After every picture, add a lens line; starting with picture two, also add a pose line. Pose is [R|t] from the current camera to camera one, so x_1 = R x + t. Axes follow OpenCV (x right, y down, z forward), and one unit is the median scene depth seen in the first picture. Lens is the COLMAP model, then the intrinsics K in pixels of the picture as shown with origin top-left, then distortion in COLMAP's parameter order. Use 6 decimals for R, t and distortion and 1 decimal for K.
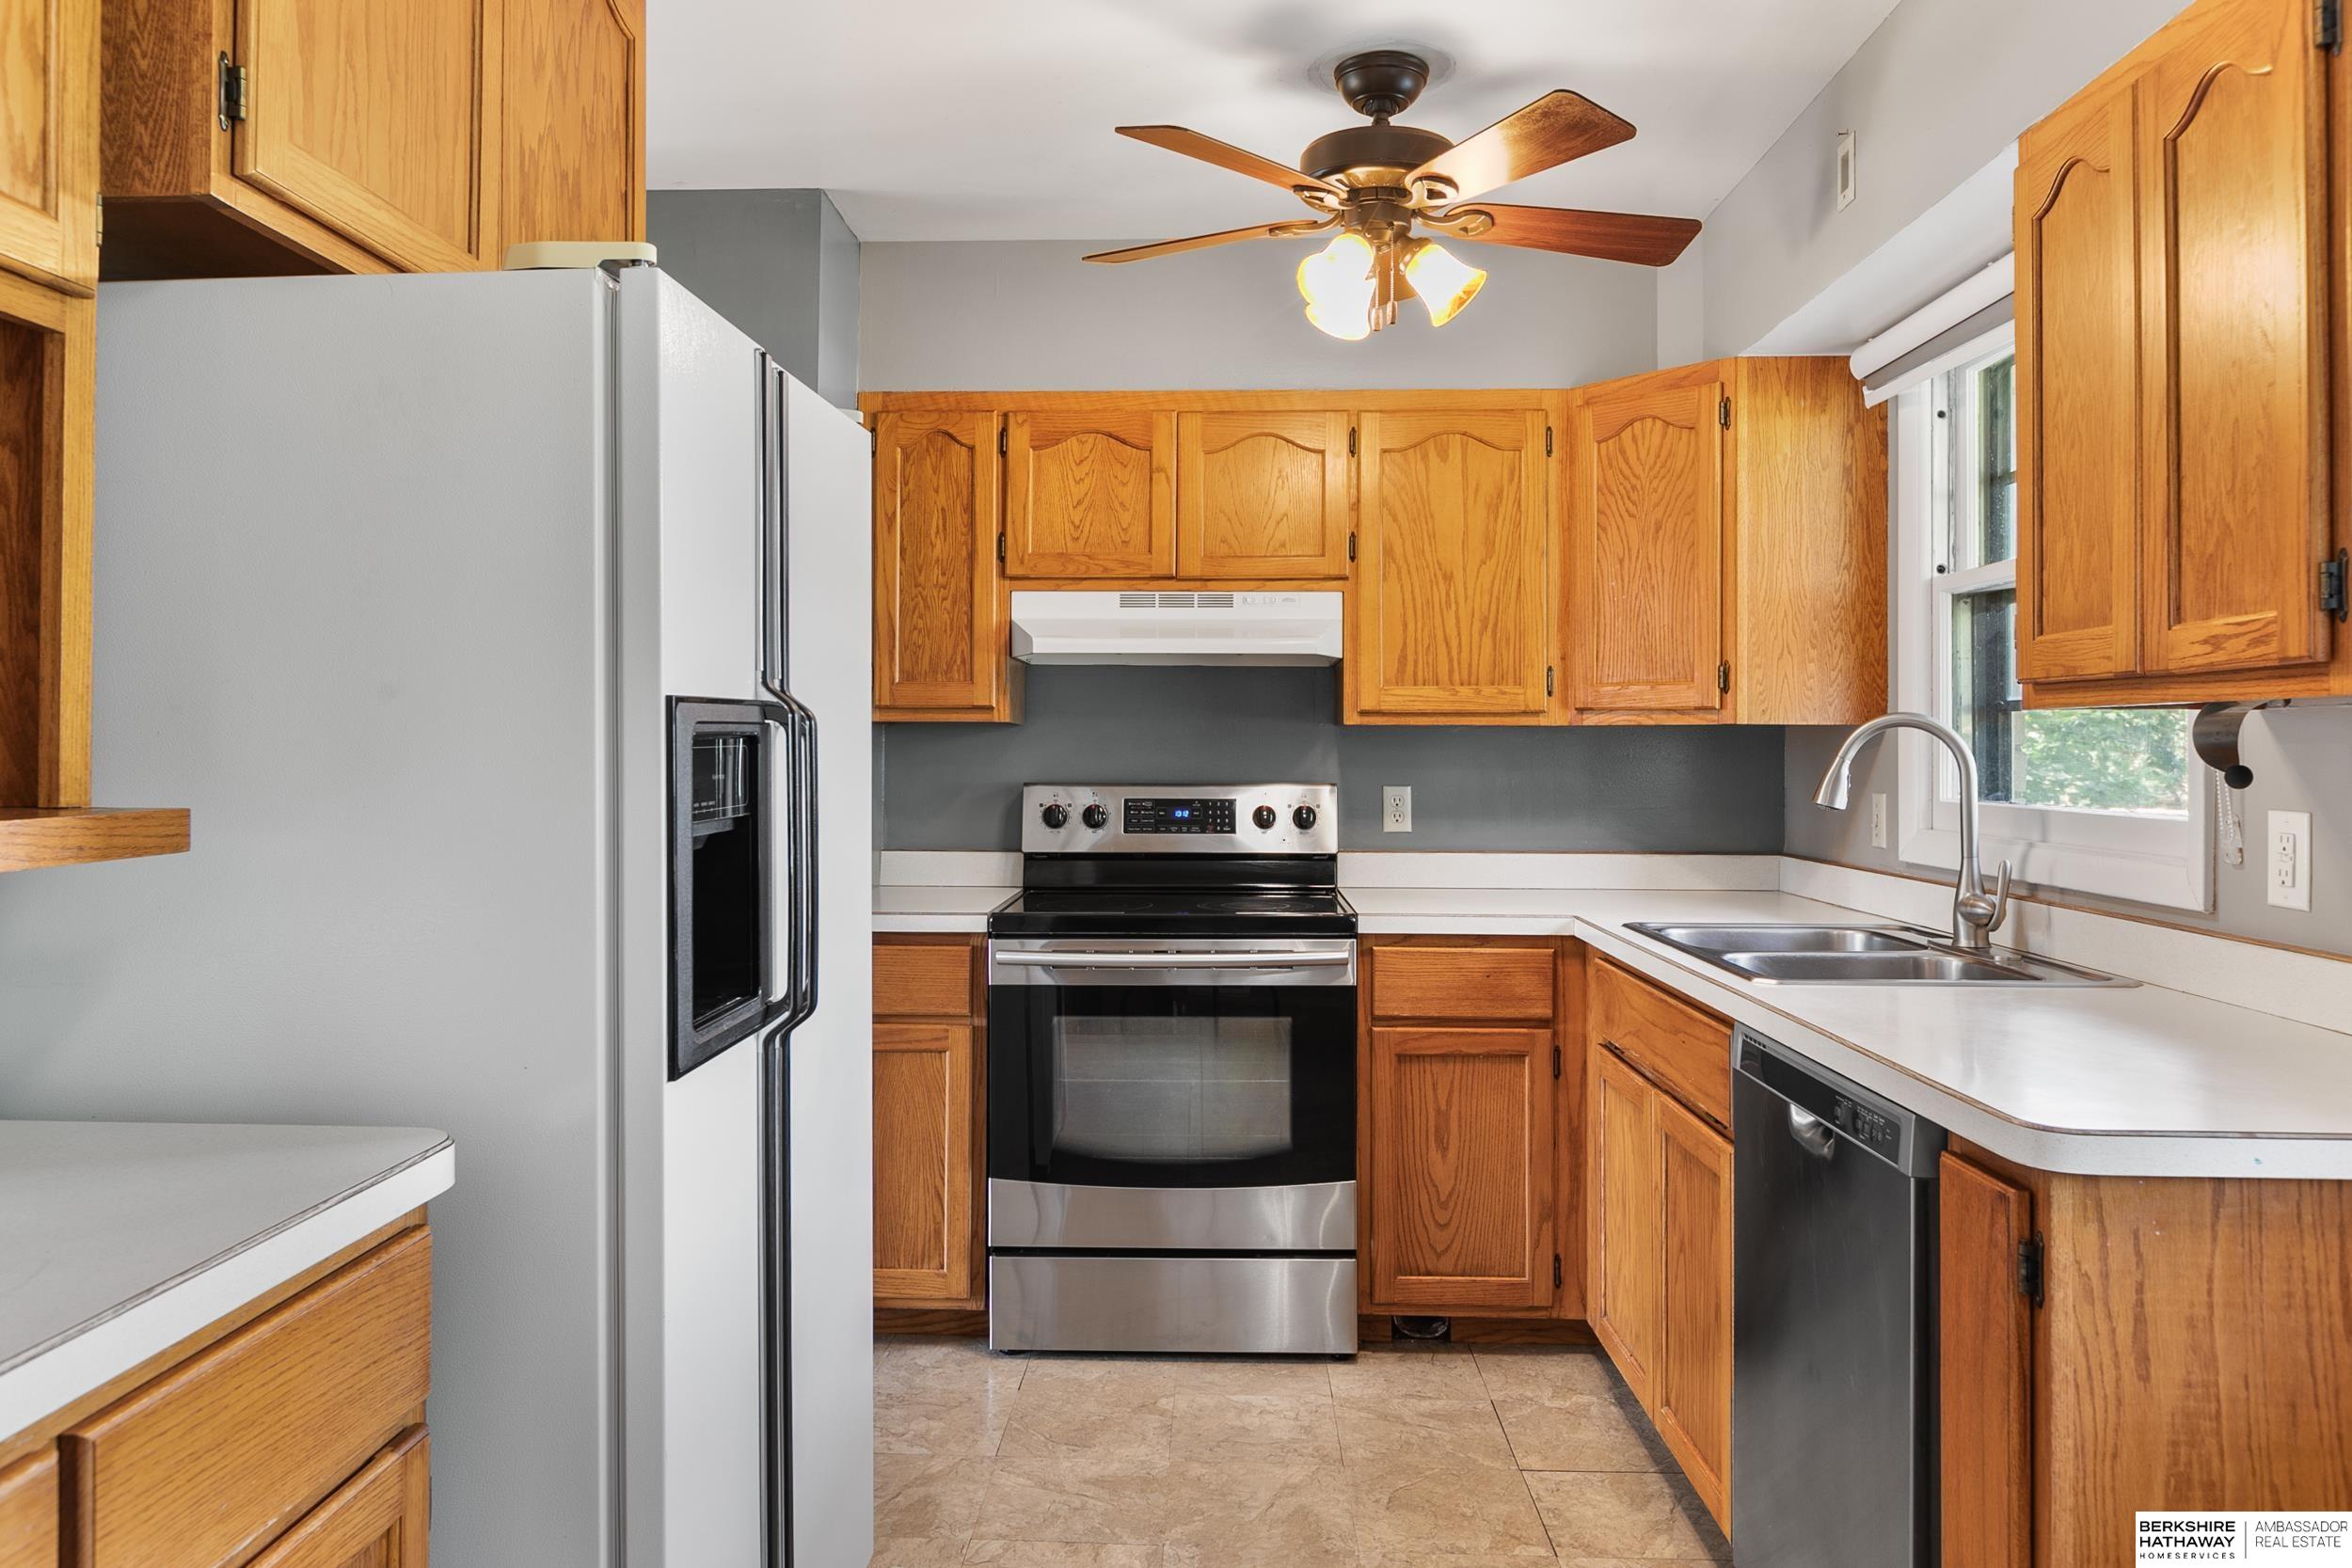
lens RADIAL K [[1601.1, 0, 1161.6], [0, 1601.1, 730.0], [0, 0, 1]] dist [-0.001135, 0.000813]
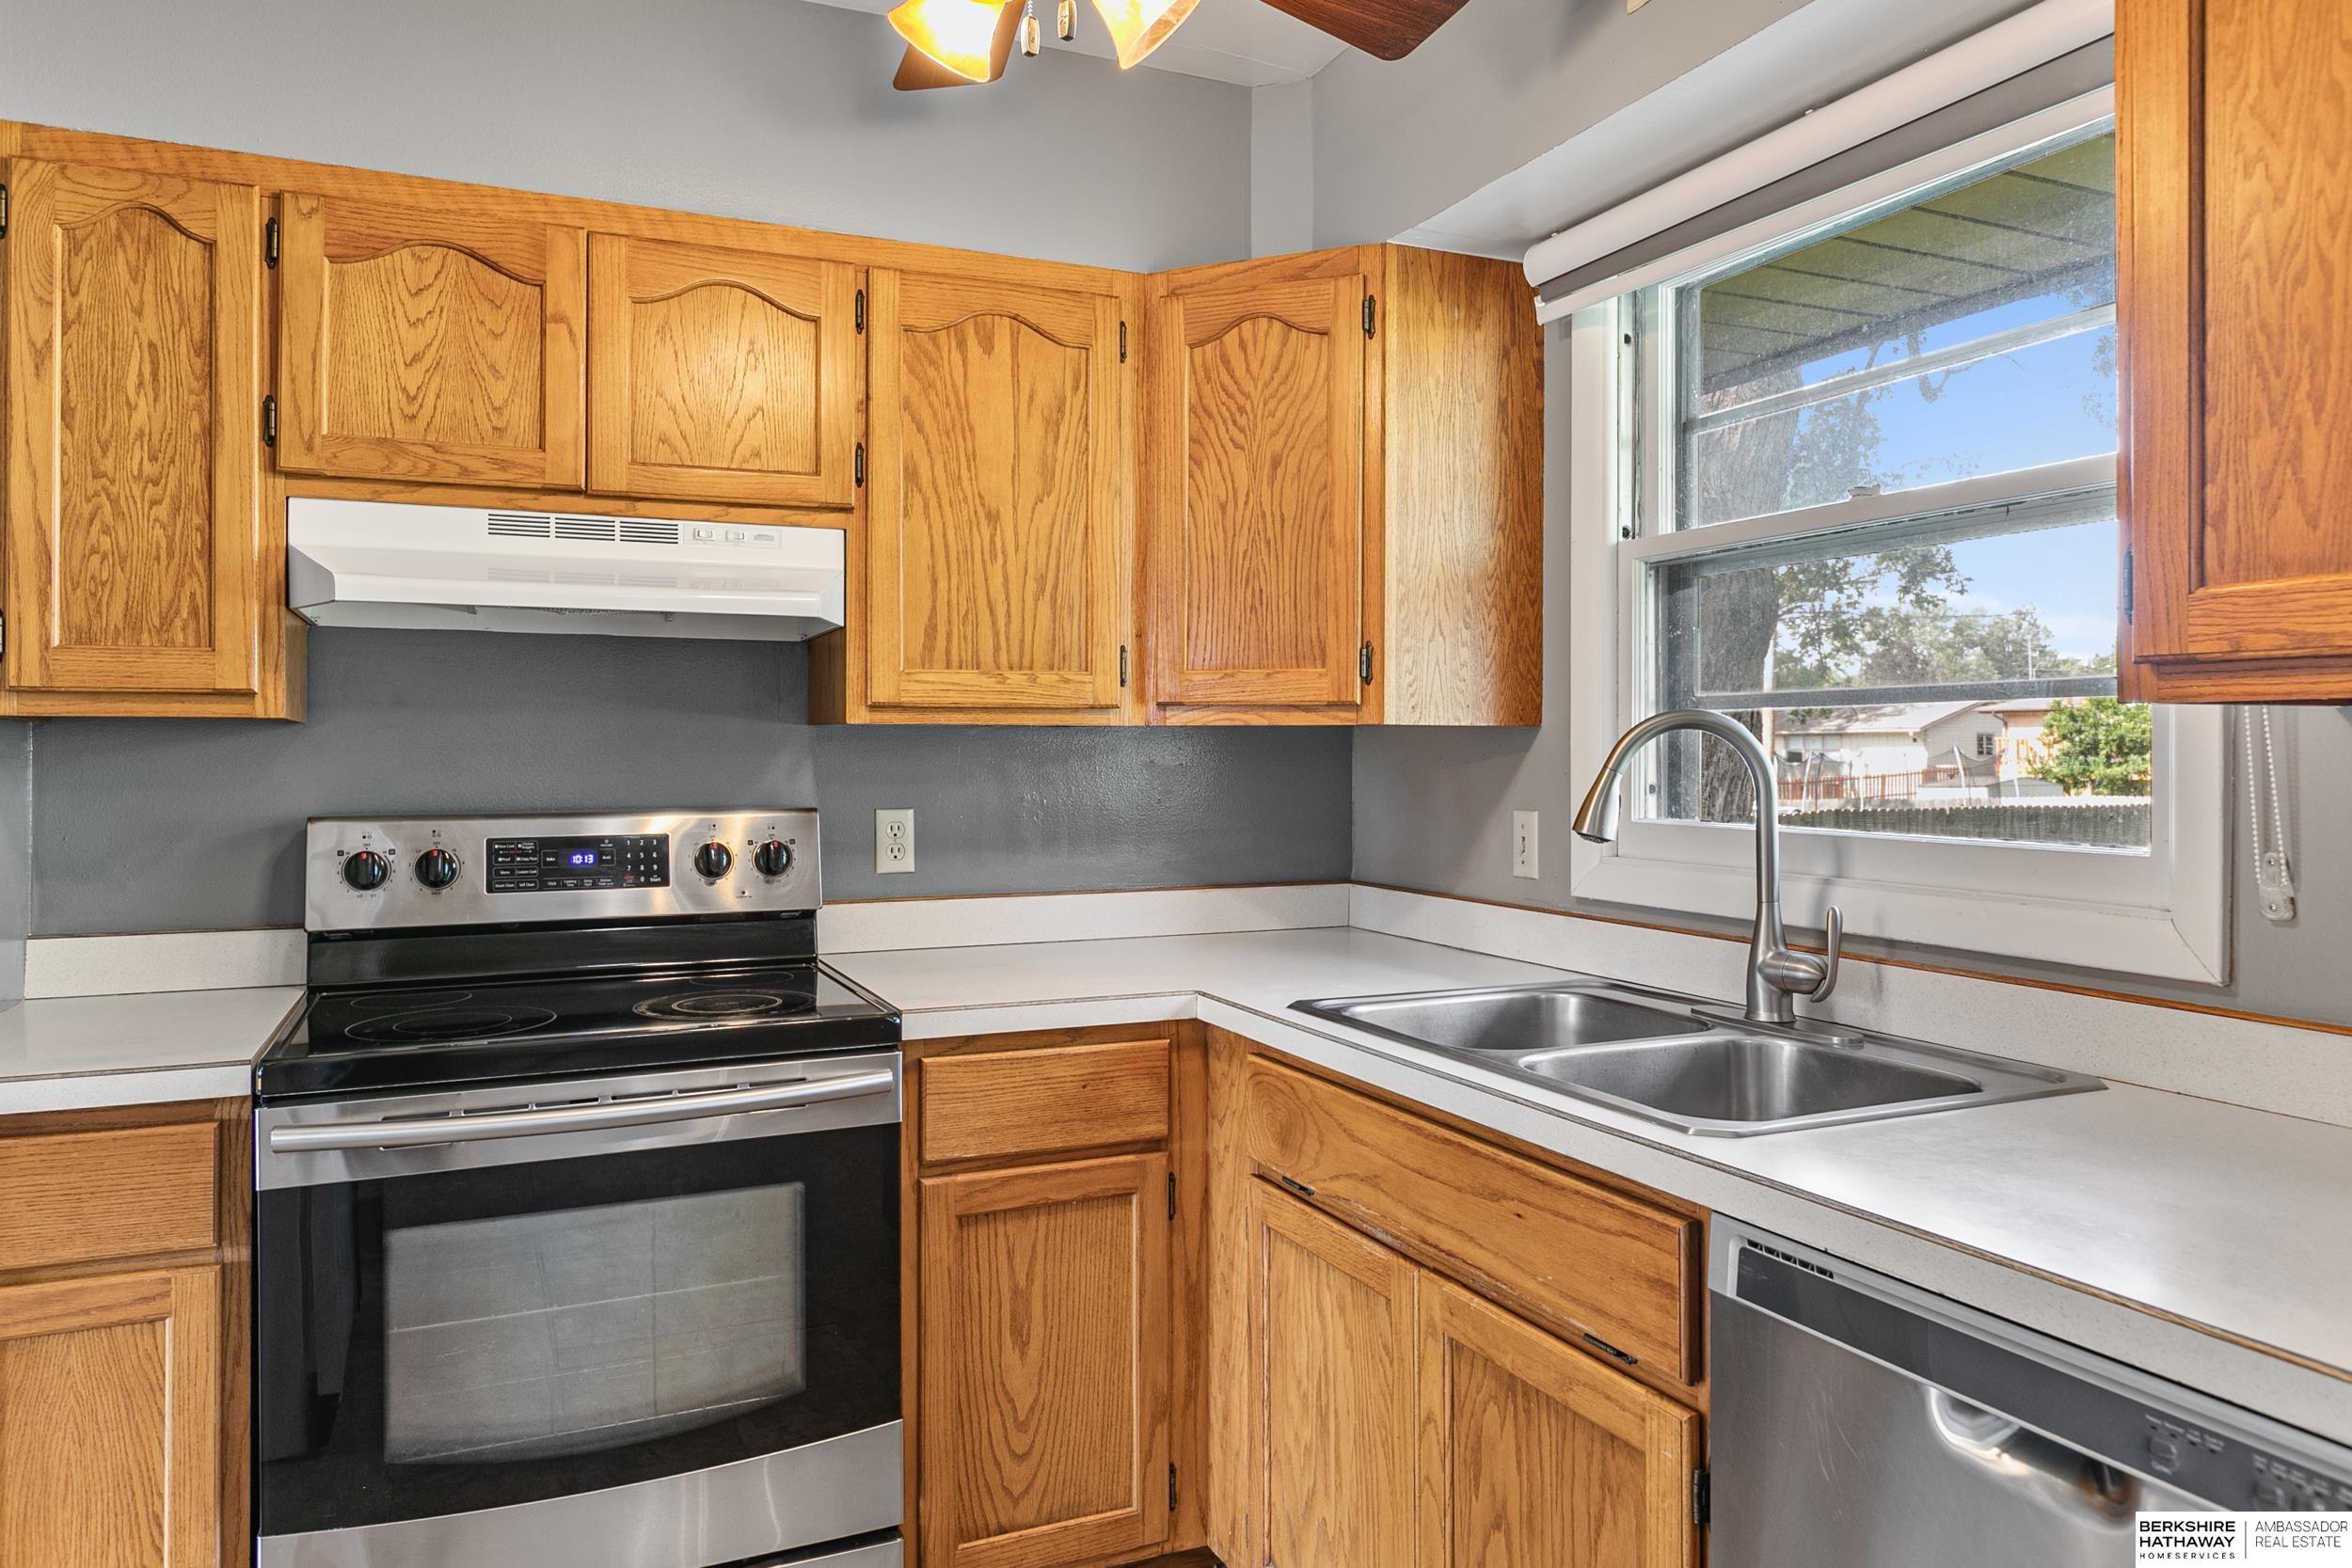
lens RADIAL K [[1544.2, 0, 1156.5], [0, 1544.2, 744.9], [0, 0, 1]] dist [-0.001992, 0.000938]
pose [[0.901237, -0.002668, 0.433318, -0.057776], [-0.001241, 0.999961, 0.008738, -0.000466], [-0.433324, -0.008412, 0.901199, 0.382737]]
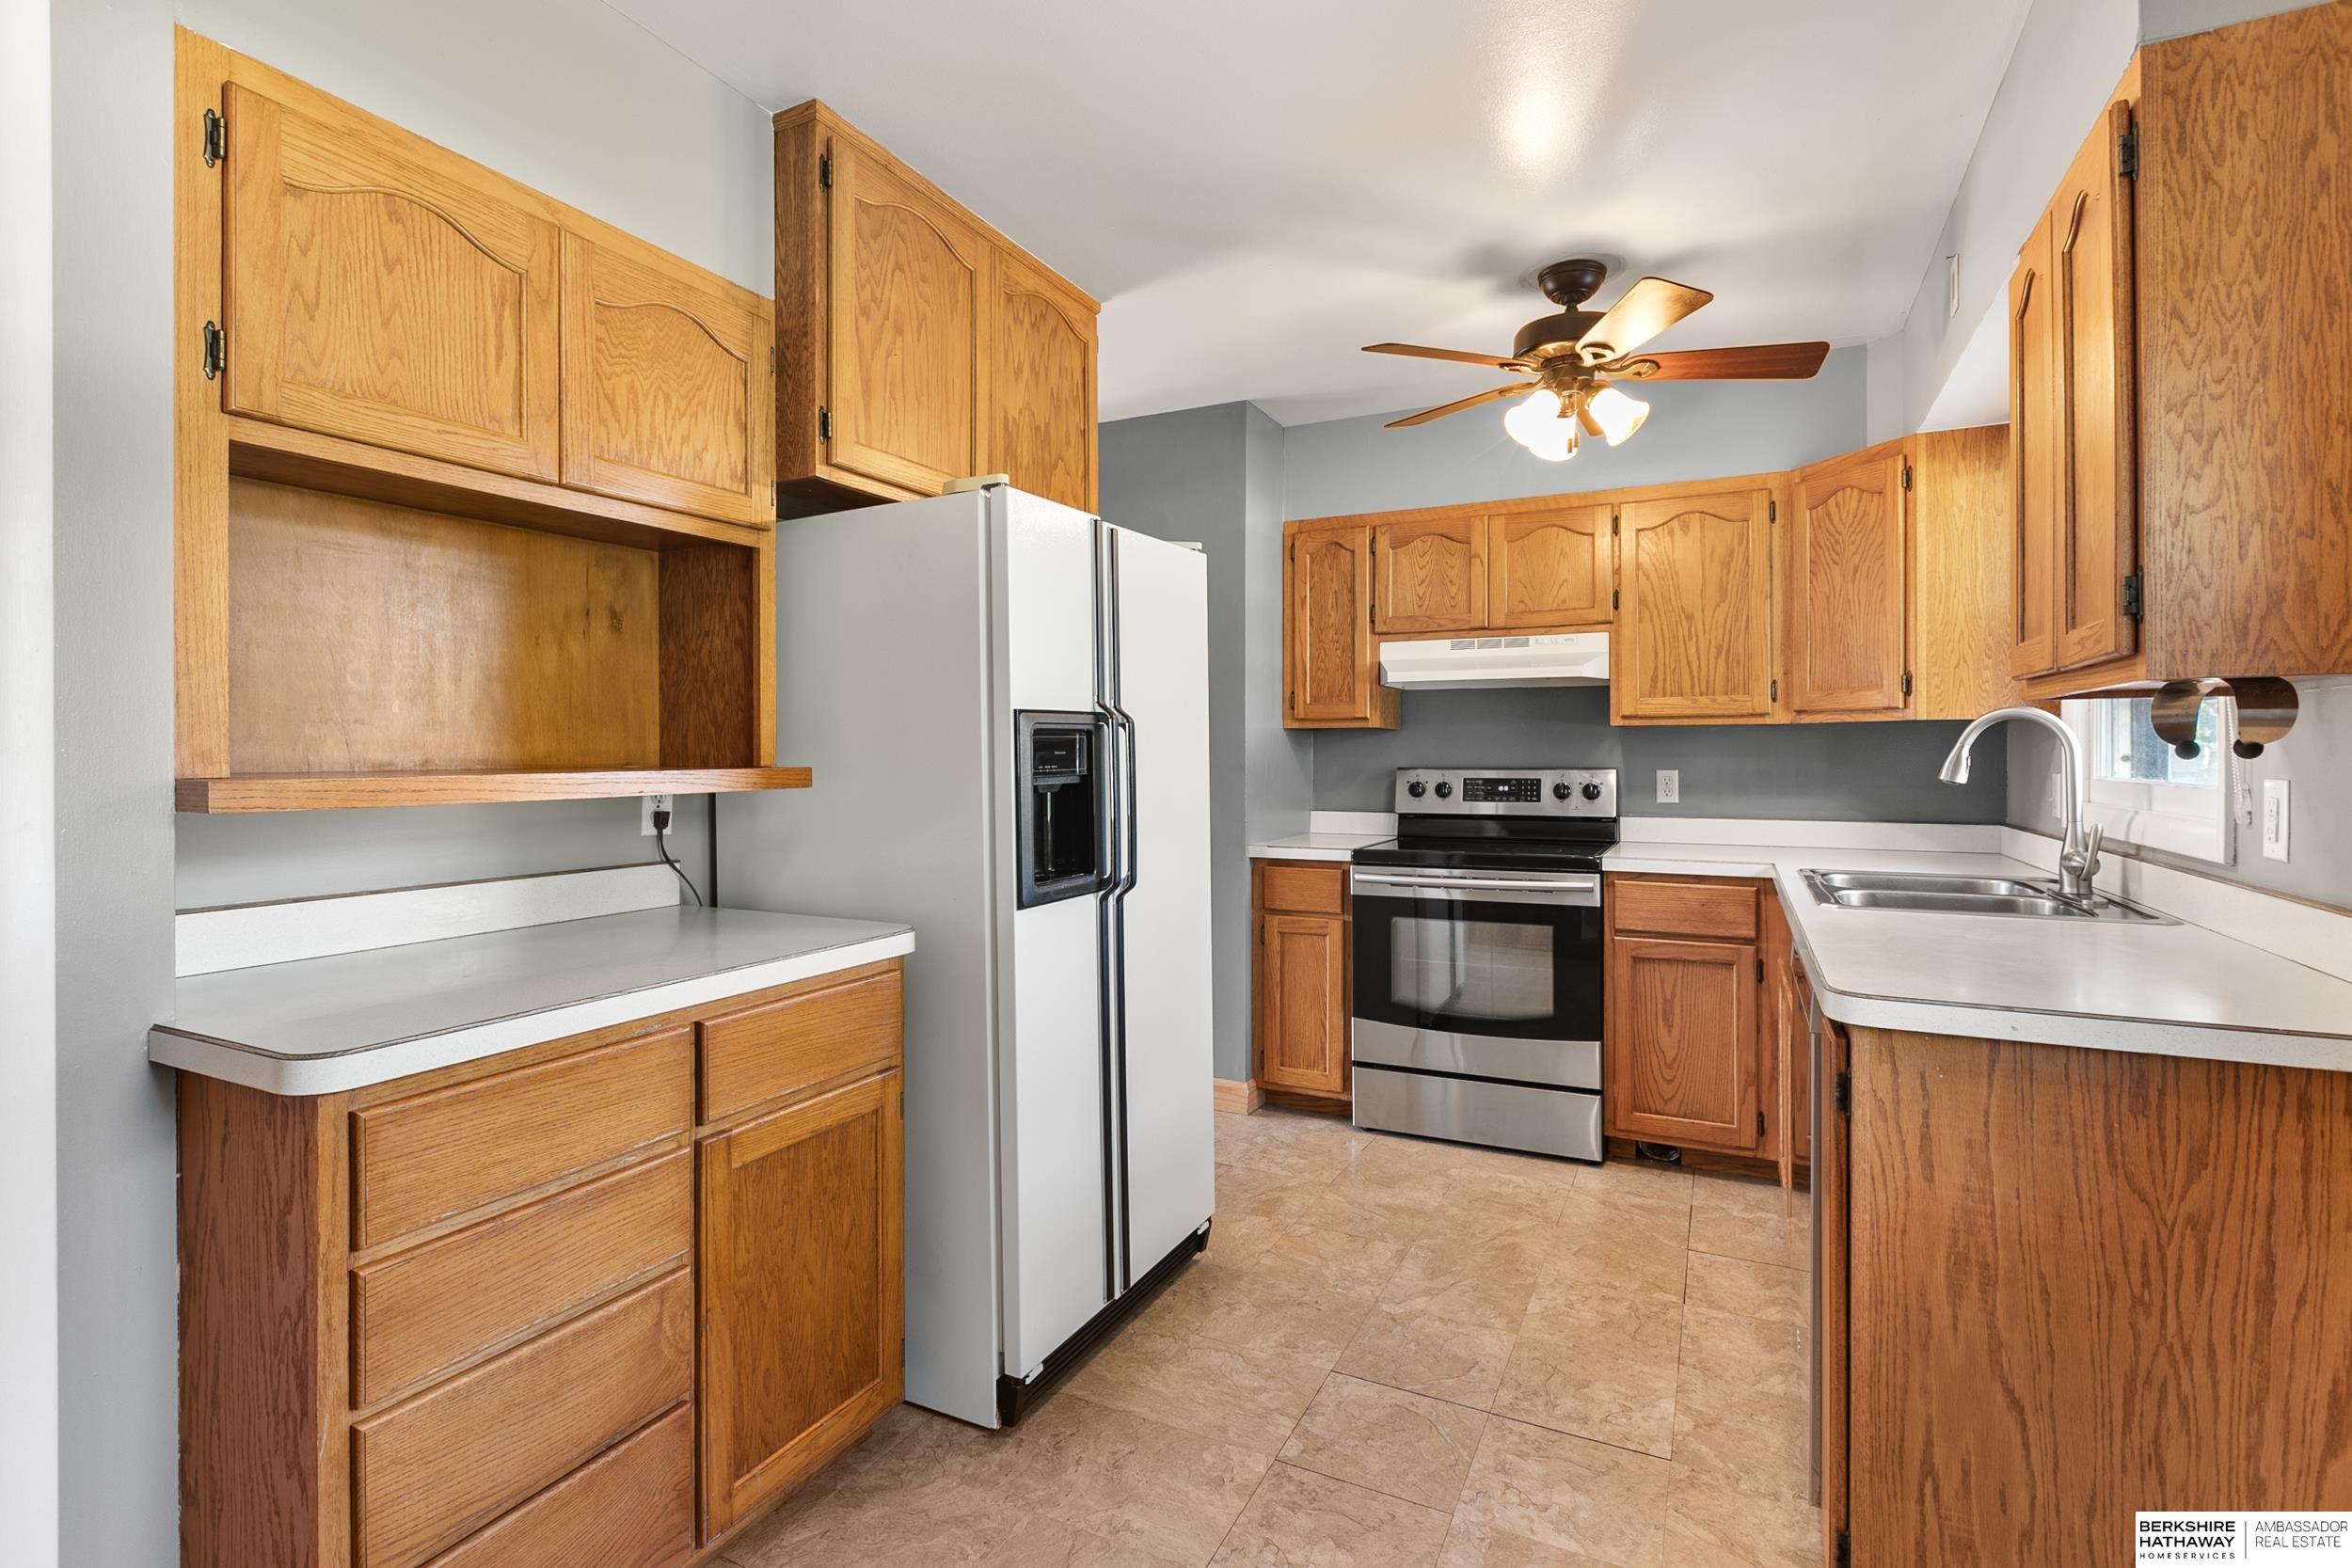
lens RADIAL K [[1103.4, 0, 1173.6], [0, 1103.4, 757.9], [0, 0, 1]] dist [0.001294, -0.001478]
pose [[0.911565, -0.003897, -0.411139, 0.179122], [0.010073, 0.999867, 0.012857, 0.009619], [0.411034, -0.015862, 0.911482, -0.056842]]
